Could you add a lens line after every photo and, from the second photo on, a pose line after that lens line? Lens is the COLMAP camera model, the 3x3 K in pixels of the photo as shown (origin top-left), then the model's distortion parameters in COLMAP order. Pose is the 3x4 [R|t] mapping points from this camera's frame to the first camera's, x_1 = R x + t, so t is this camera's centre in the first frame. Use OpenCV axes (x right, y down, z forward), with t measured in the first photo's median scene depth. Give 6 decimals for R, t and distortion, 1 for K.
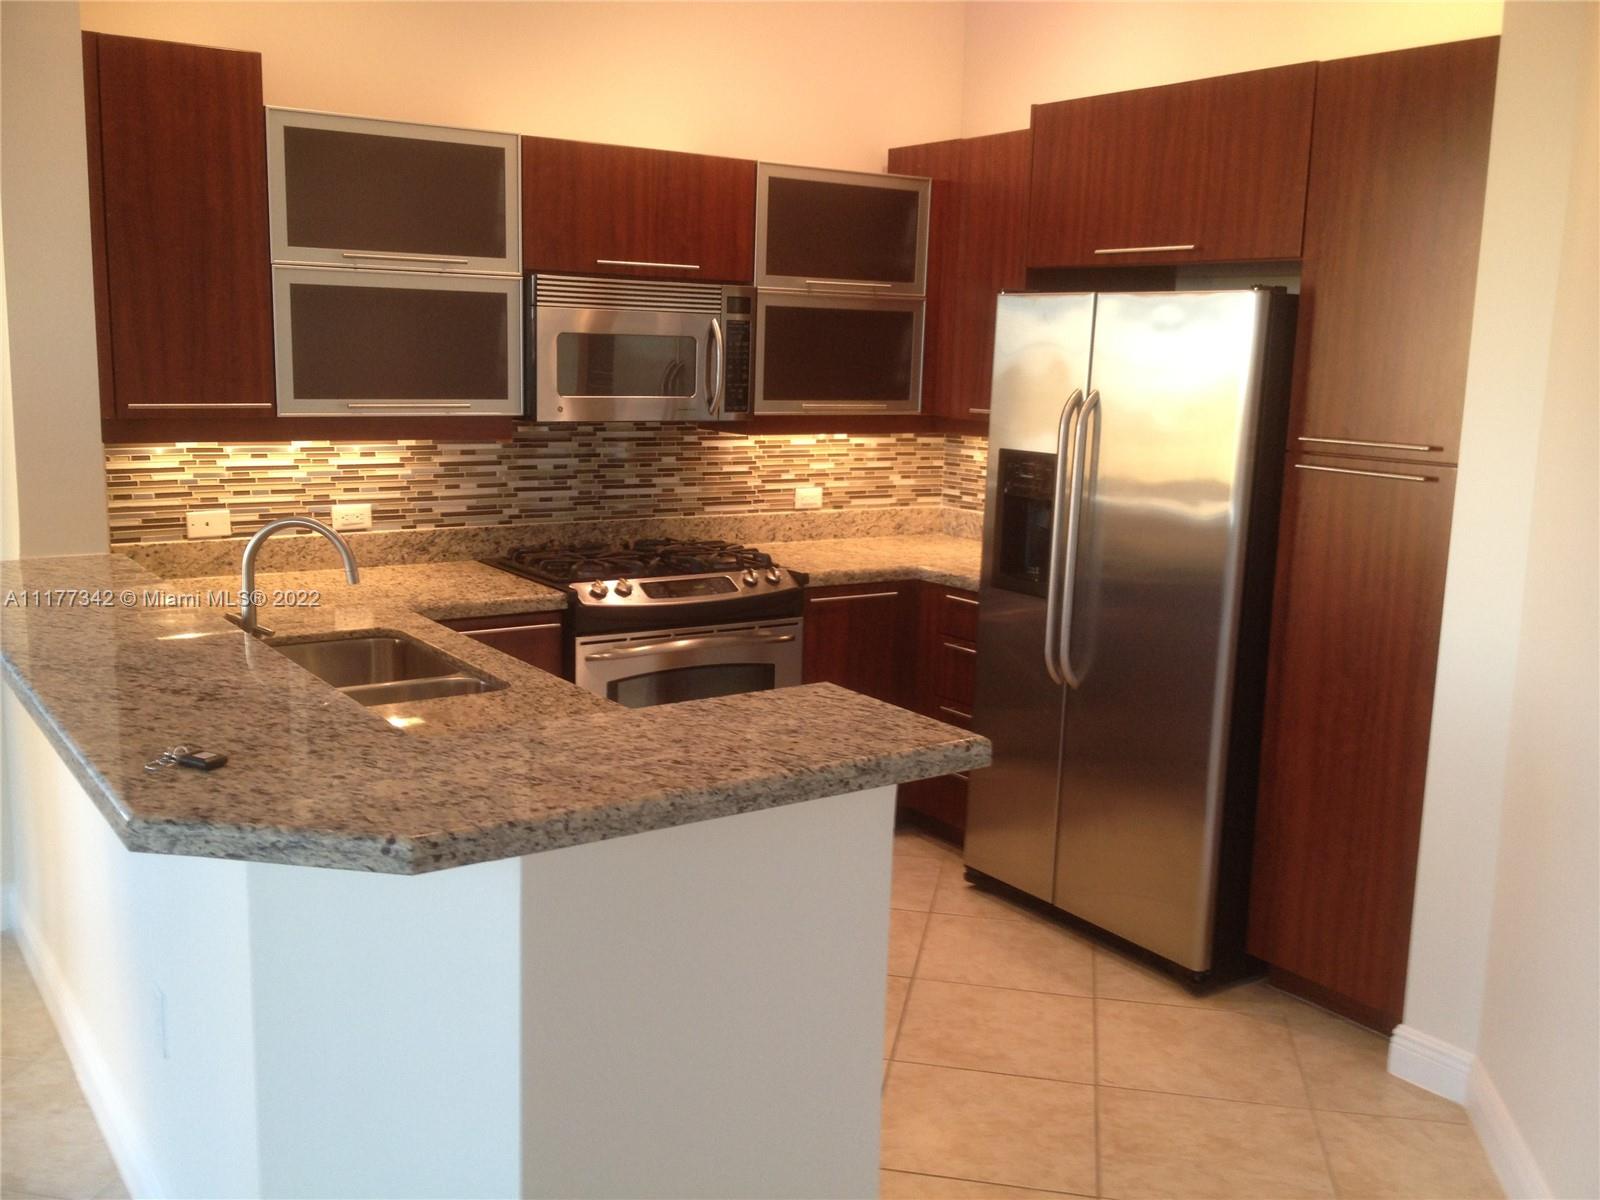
lens RADIAL K [[1490.4, 0, 800.0], [0, 1490.4, 600.0], [0, 0, 1]] dist [0.145350, -0.269920]
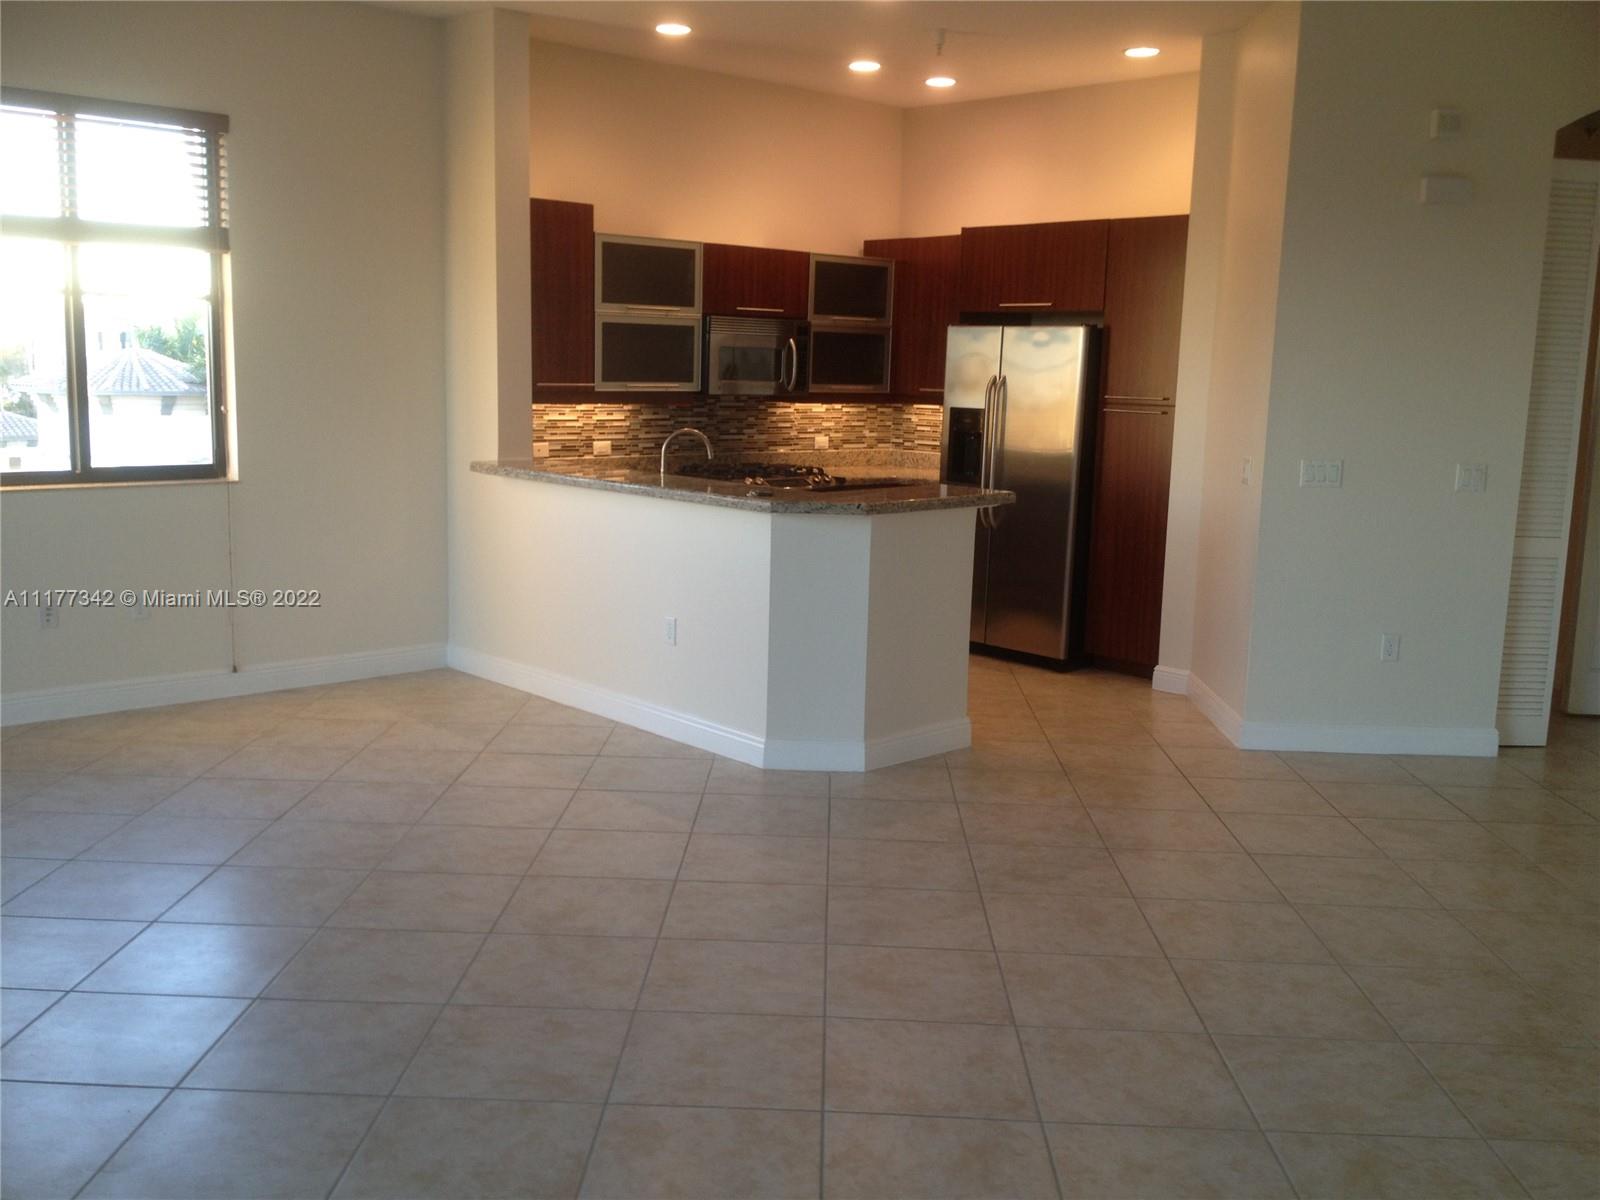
lens RADIAL K [[1490.4, 0, 800.0], [0, 1490.4, 600.0], [0, 0, 1]] dist [0.145350, -0.269920]
pose [[0.987779, -0.026608, 0.153575, -0.343140], [0.027887, 0.999592, -0.006174, 0.145829], [-0.153349, 0.010382, 0.988118, -0.821058]]
